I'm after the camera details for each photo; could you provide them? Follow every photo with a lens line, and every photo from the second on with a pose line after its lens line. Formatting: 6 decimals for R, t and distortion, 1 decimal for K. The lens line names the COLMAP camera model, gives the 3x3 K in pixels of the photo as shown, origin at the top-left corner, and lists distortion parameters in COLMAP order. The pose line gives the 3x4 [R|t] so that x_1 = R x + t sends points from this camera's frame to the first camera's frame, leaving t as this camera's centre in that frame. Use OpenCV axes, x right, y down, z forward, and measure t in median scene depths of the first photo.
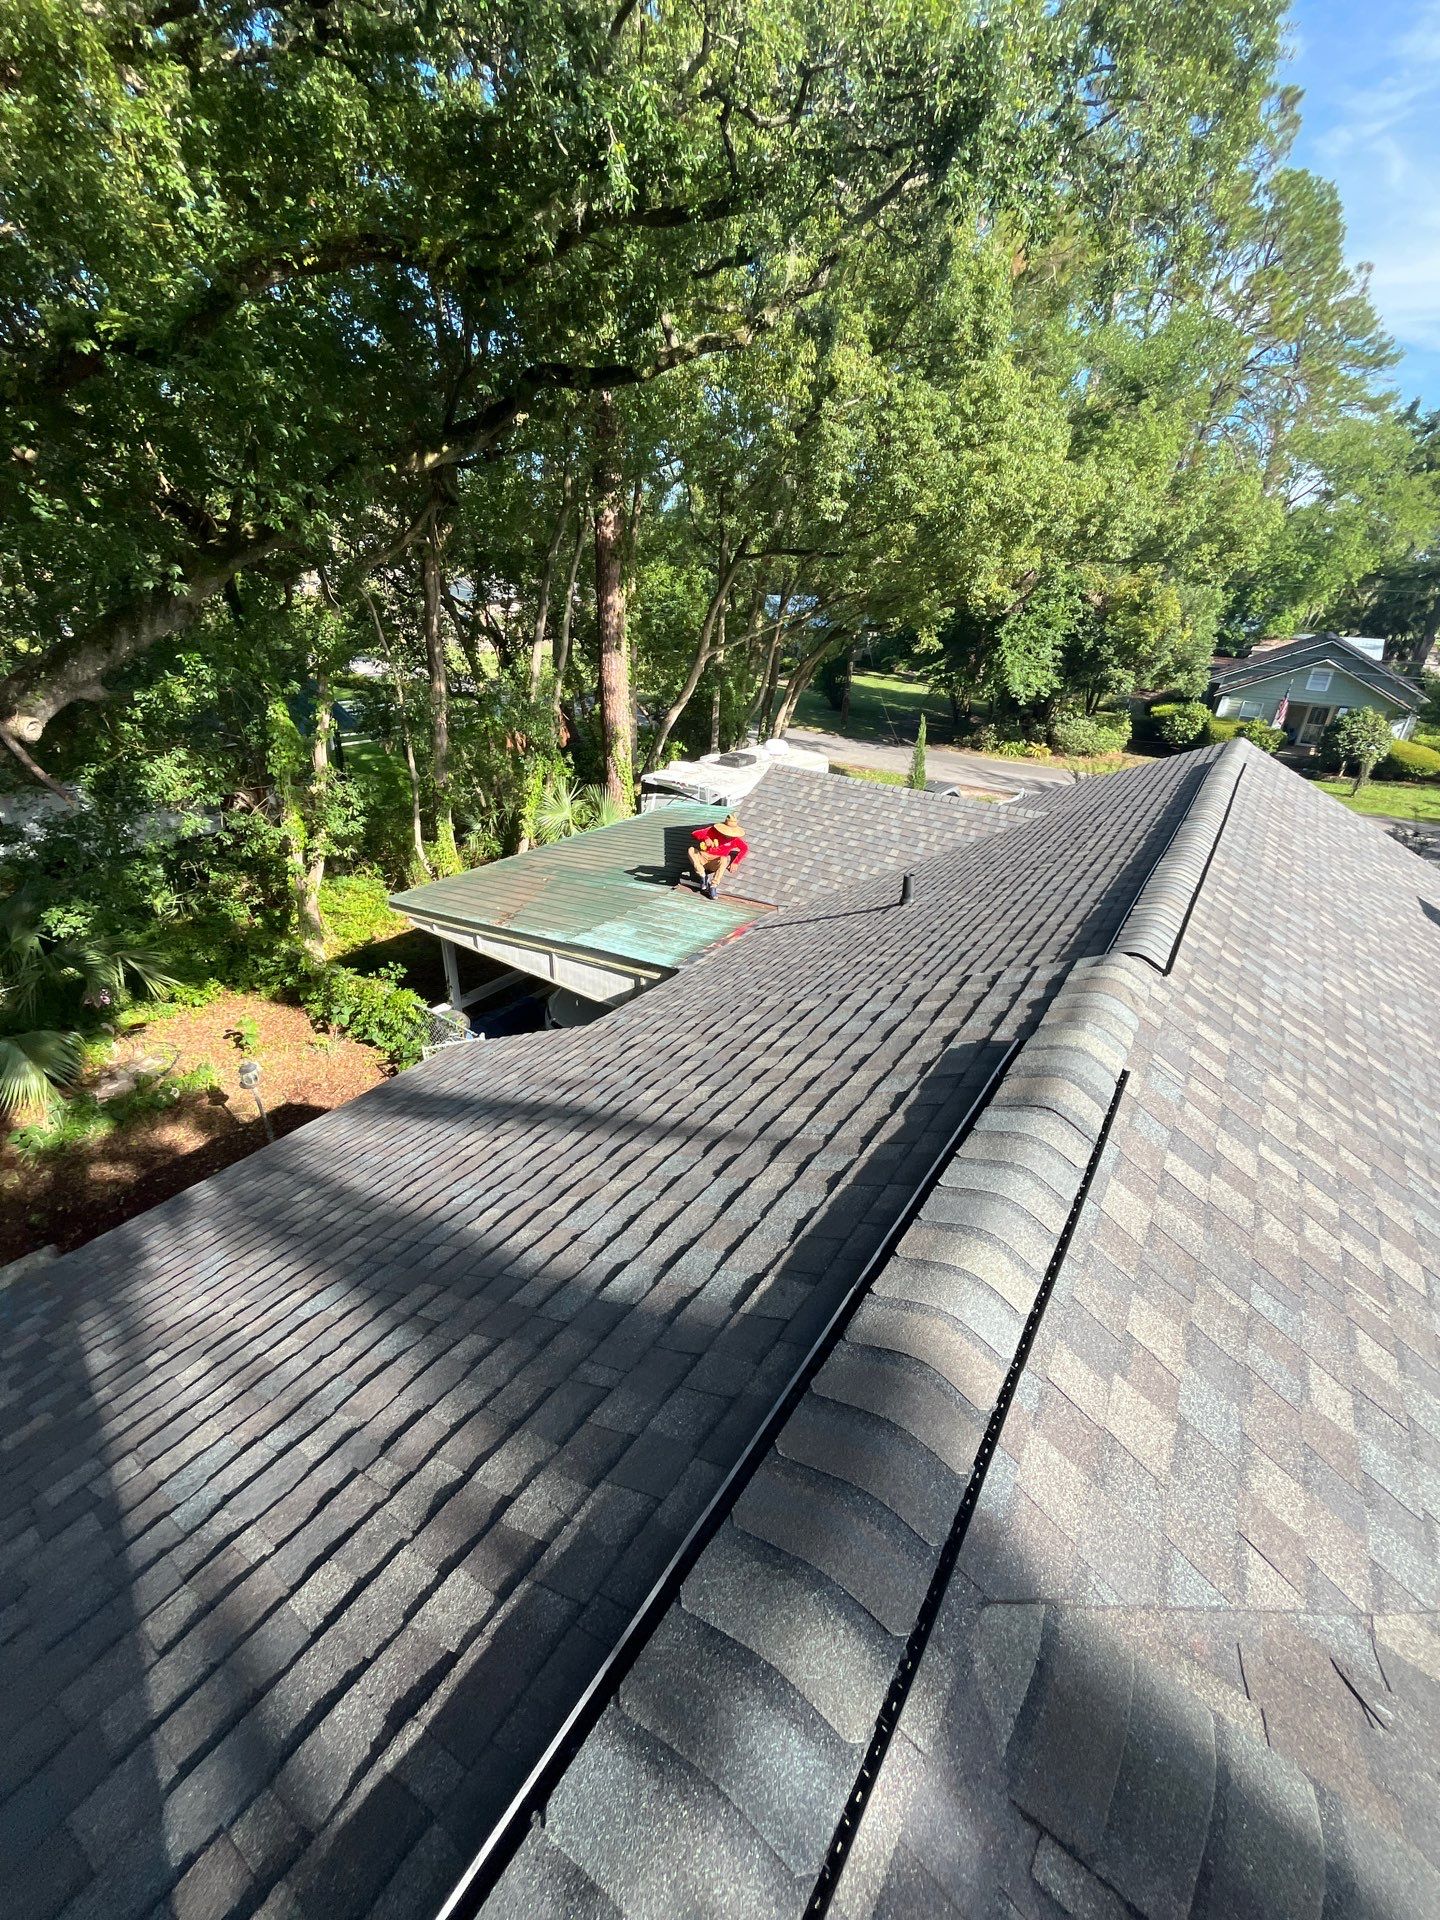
lens RADIAL K [[781.9, 0, 723.6], [0, 781.9, 955.1], [0, 0, 1]] dist [-0.000841, -0.000757]
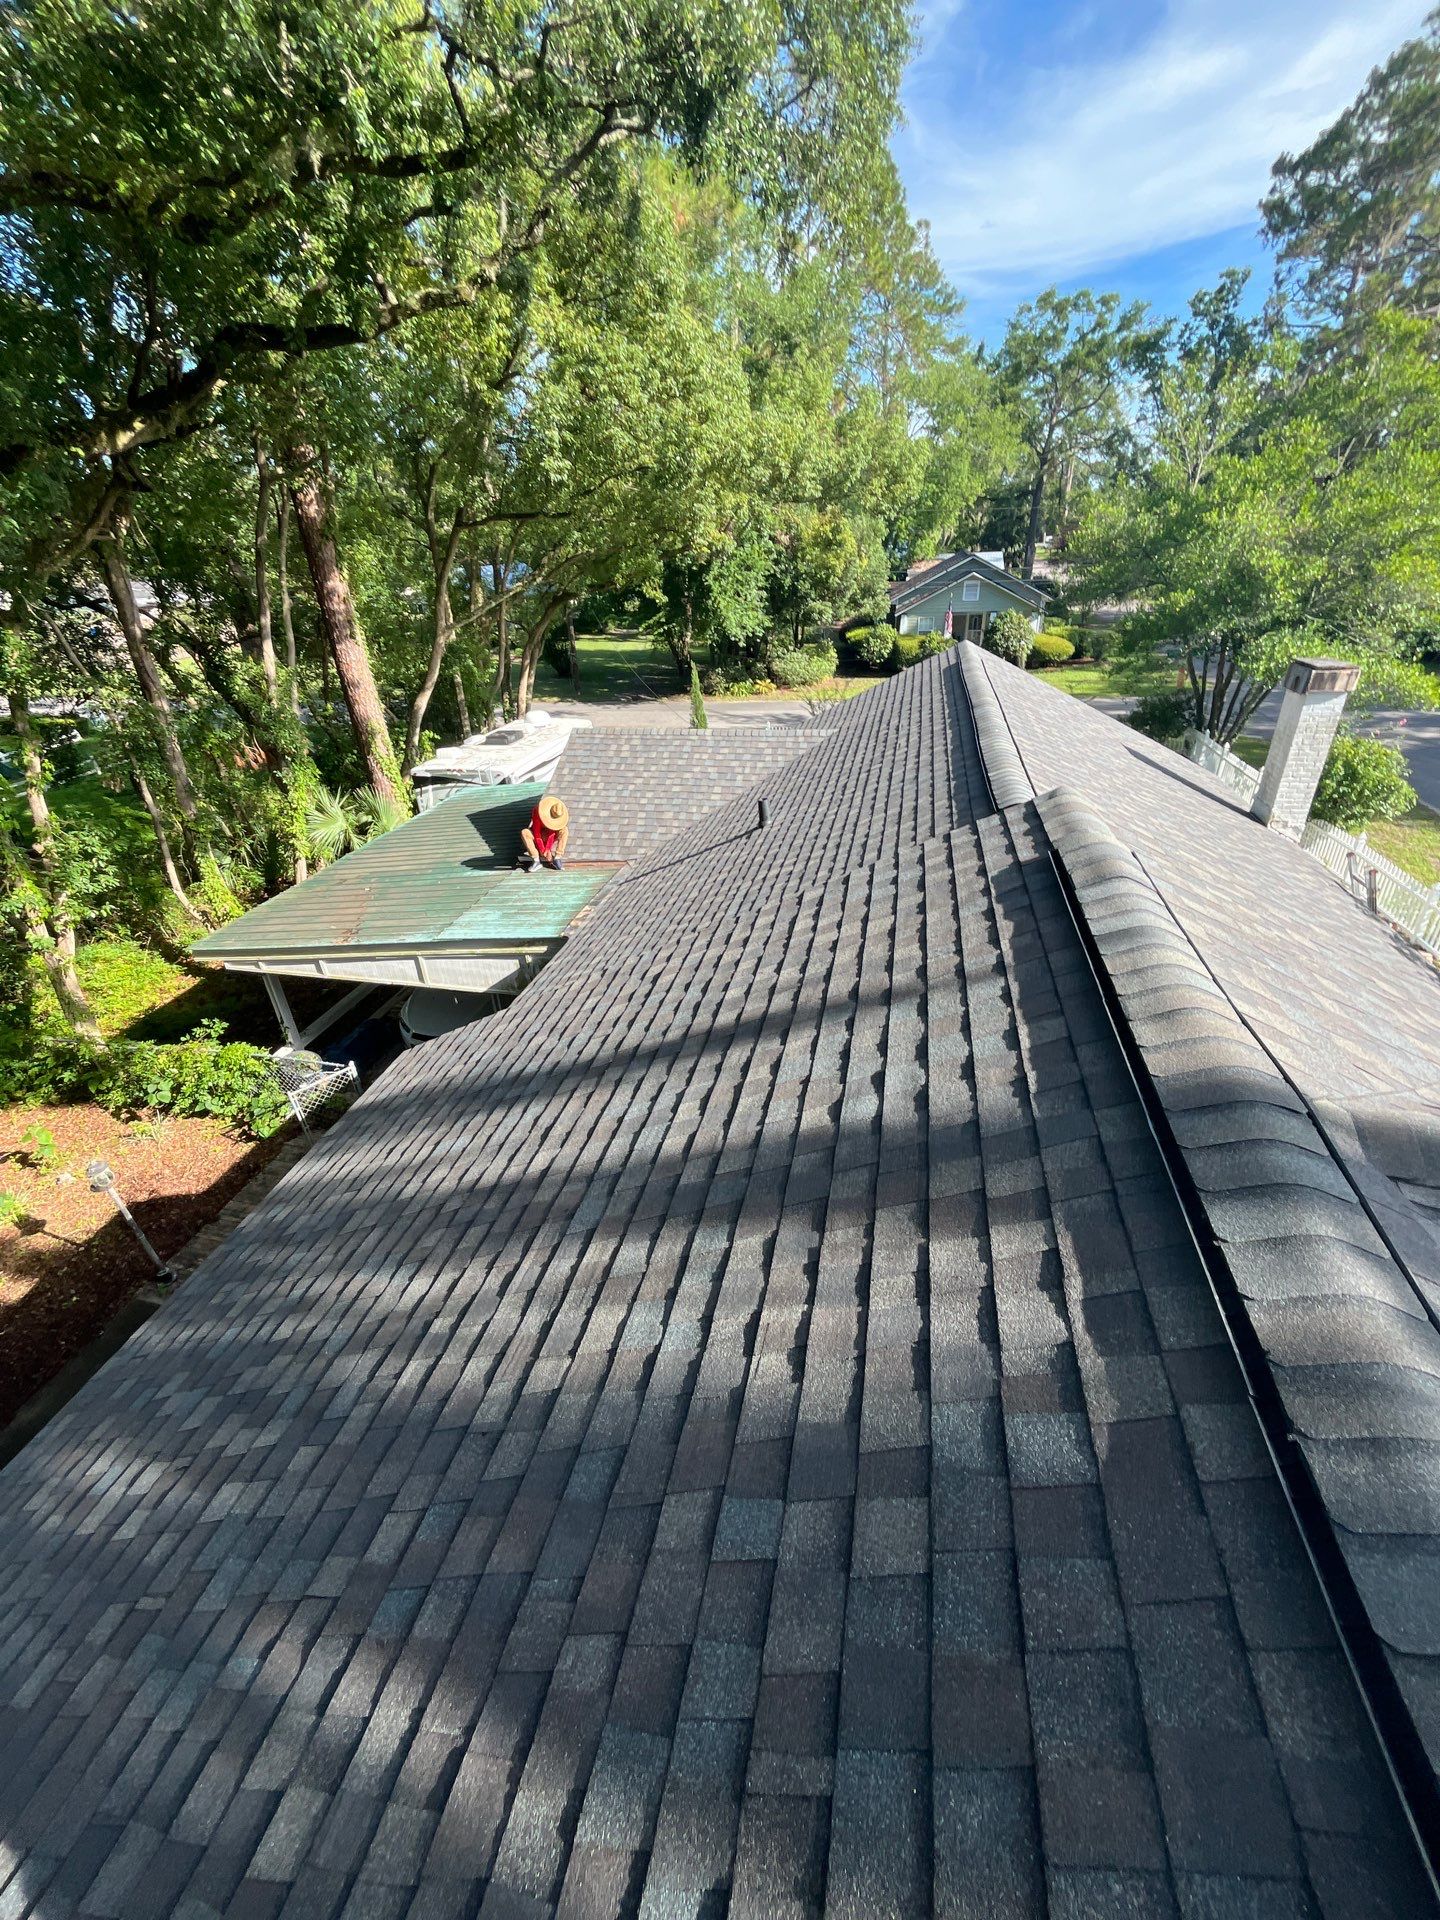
lens RADIAL K [[781.9, 0, 723.6], [0, 781.9, 955.1], [0, 0, 1]] dist [-0.000841, -0.000757]
pose [[0.927335, -0.243561, 0.284126, -0.081123], [0.232666, 0.969885, 0.072035, 0.008099], [-0.293114, -0.000694, 0.956077, -0.014118]]
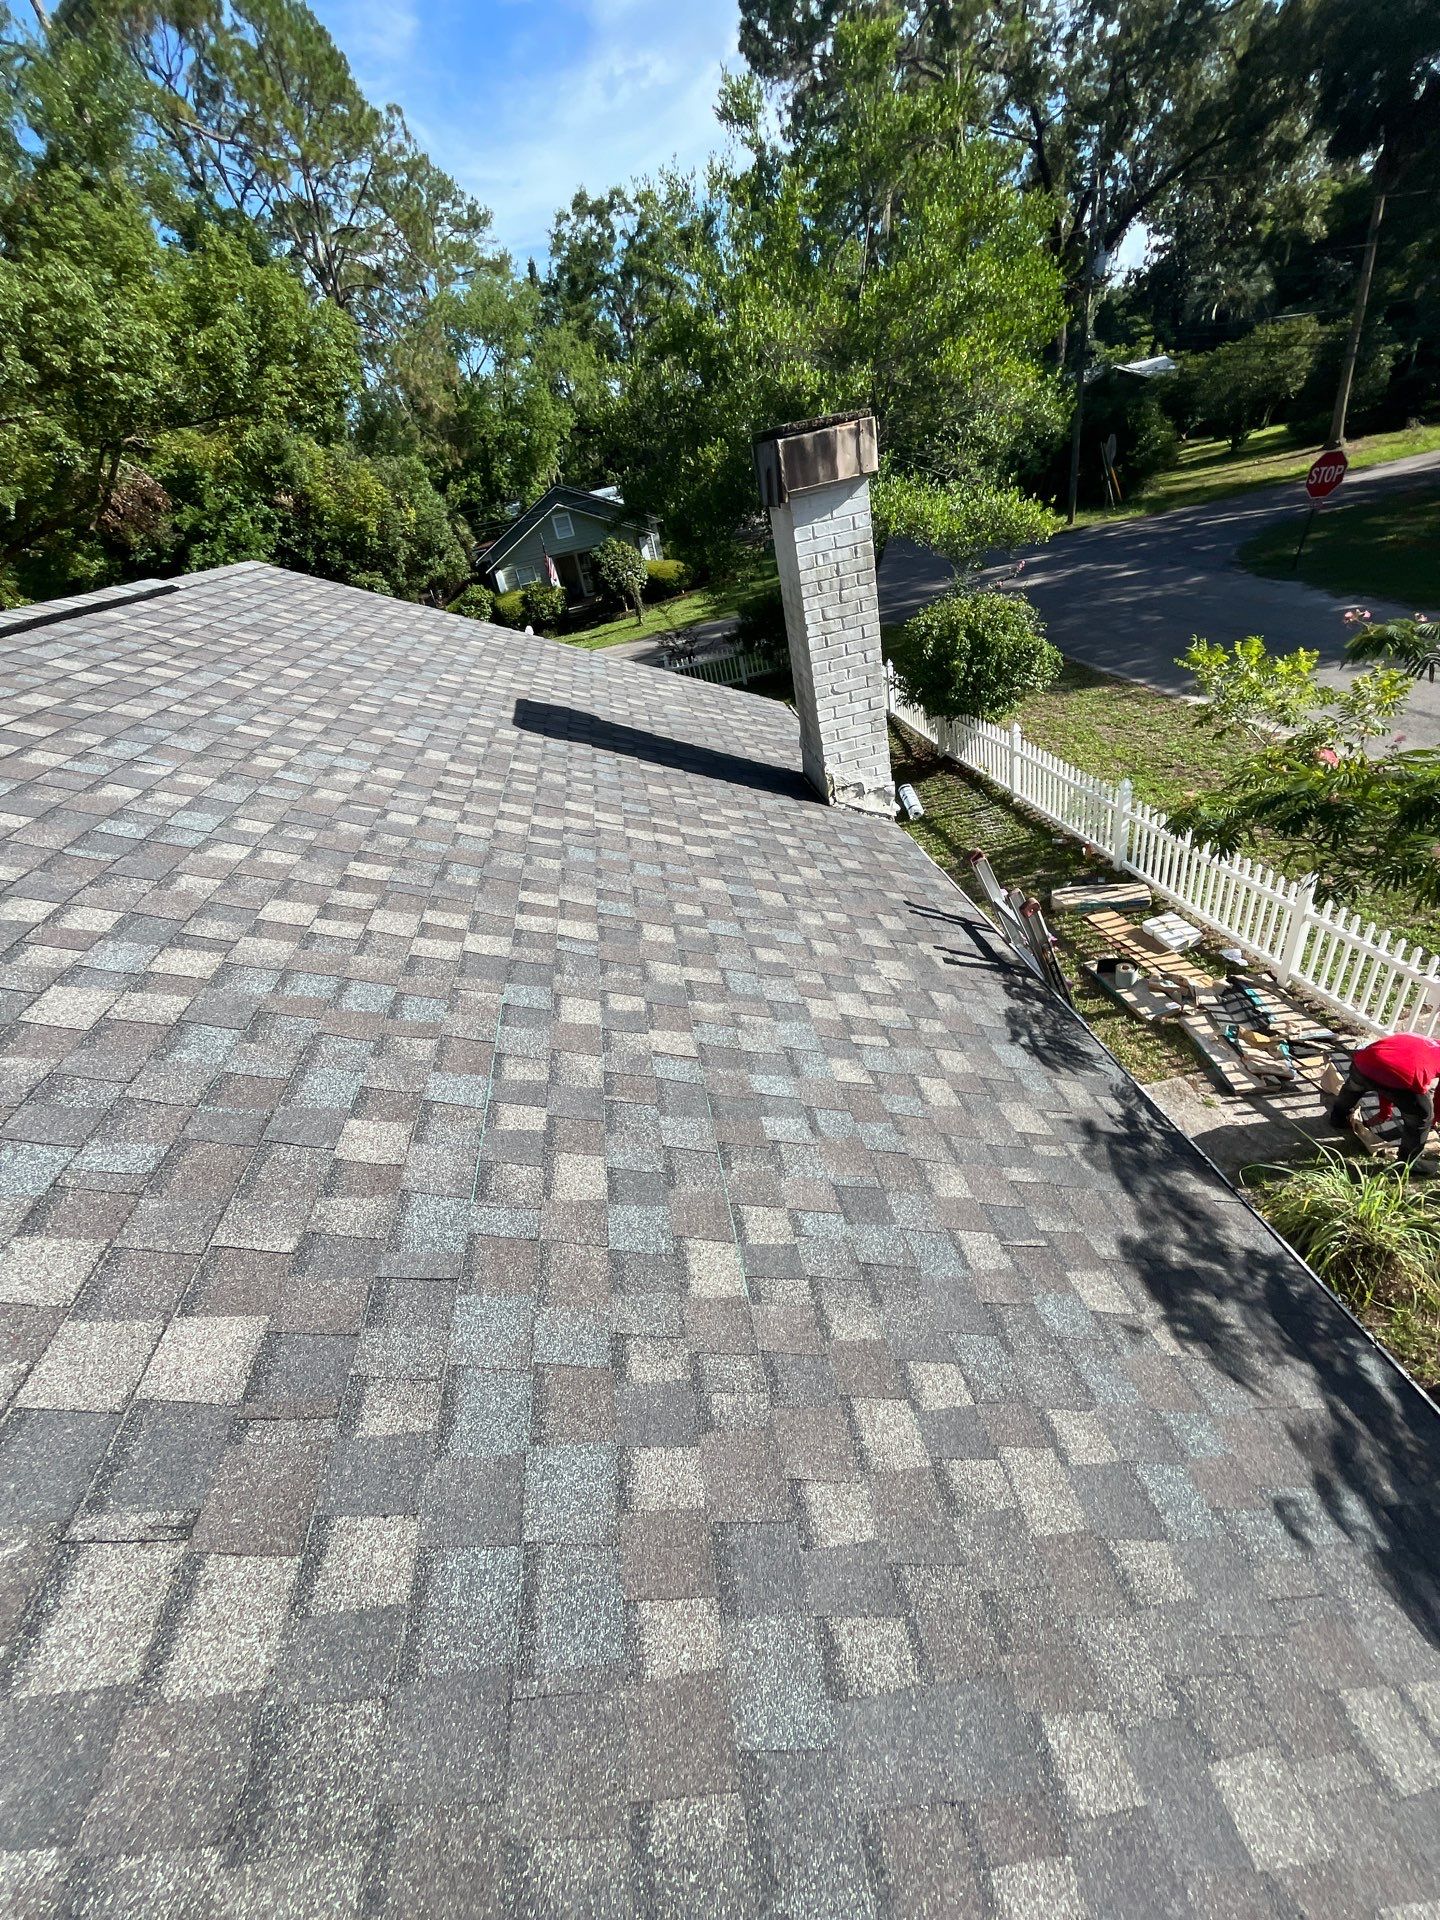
lens RADIAL K [[781.9, 0, 723.6], [0, 781.9, 955.1], [0, 0, 1]] dist [-0.000841, -0.000757]
pose [[0.705158, -0.522339, 0.479494, 0.273818], [0.494167, 0.846997, 0.195944, 0.023463], [-0.508479, 0.098779, 0.855390, 0.196898]]
